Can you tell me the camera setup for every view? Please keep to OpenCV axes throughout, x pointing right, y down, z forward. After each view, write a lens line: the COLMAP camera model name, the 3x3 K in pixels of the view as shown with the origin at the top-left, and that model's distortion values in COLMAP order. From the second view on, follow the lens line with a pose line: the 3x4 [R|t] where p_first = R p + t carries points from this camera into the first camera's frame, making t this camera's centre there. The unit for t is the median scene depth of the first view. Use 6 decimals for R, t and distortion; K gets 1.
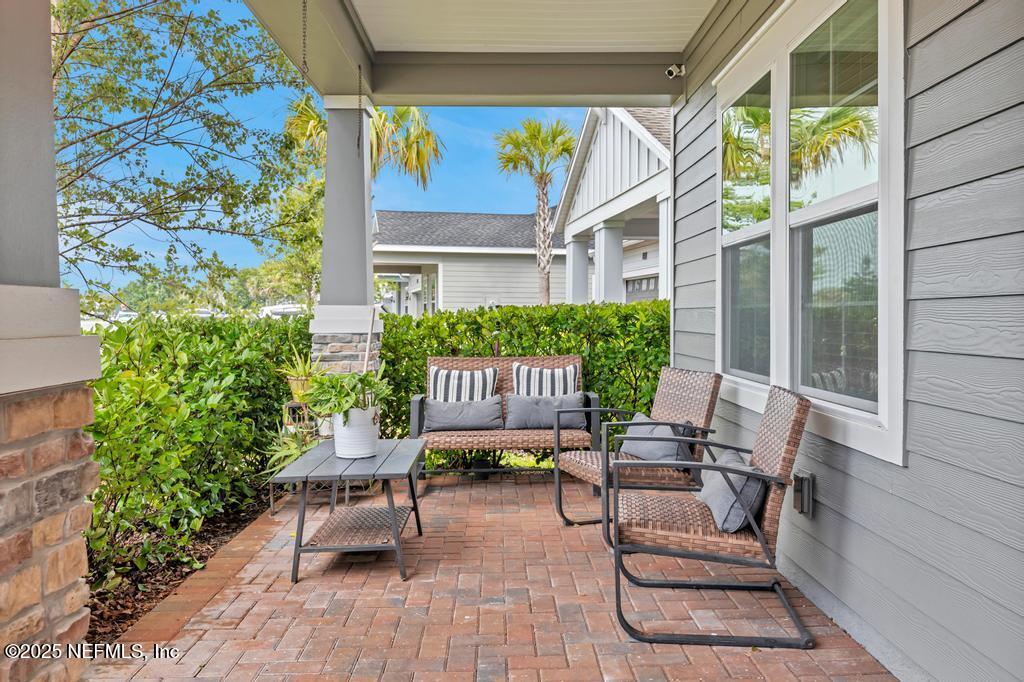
lens RADIAL K [[818.3, 0, 507.1], [0, 818.3, 314.2], [0, 0, 1]] dist [-0.000288, -0.005847]
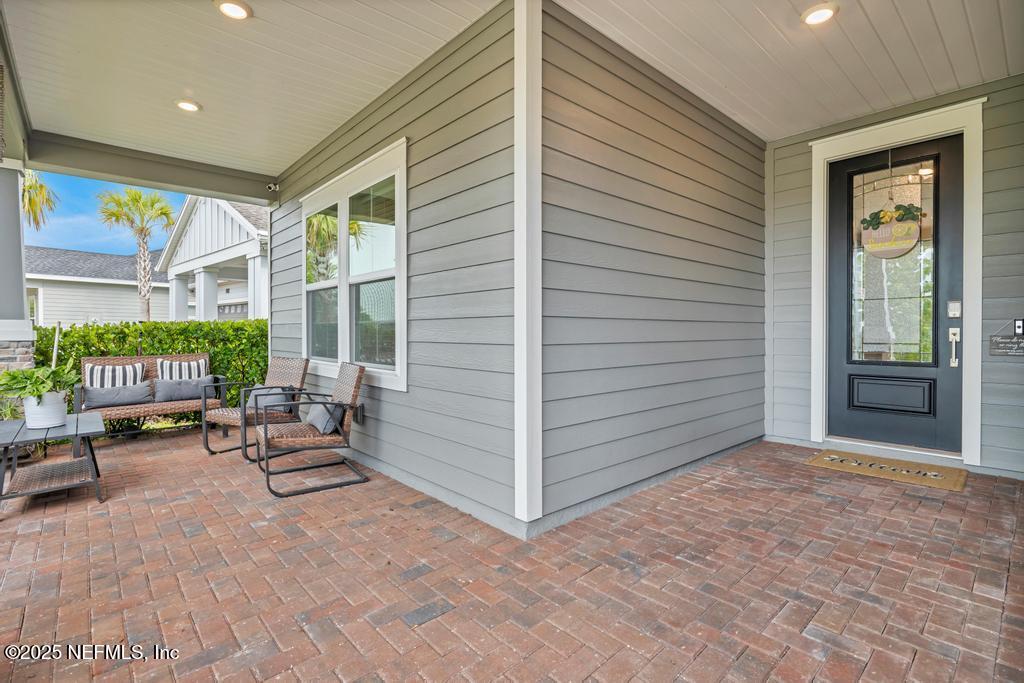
lens RADIAL K [[484.9, 0, 509.3], [0, 484.9, 338.0], [0, 0, 1]] dist [-0.009067, 0.000033]
pose [[0.751674, -0.010136, 0.659457, -0.114999], [-0.001306, 0.999857, 0.016856, 0.005565], [-0.659533, -0.013531, 0.751554, -0.126039]]
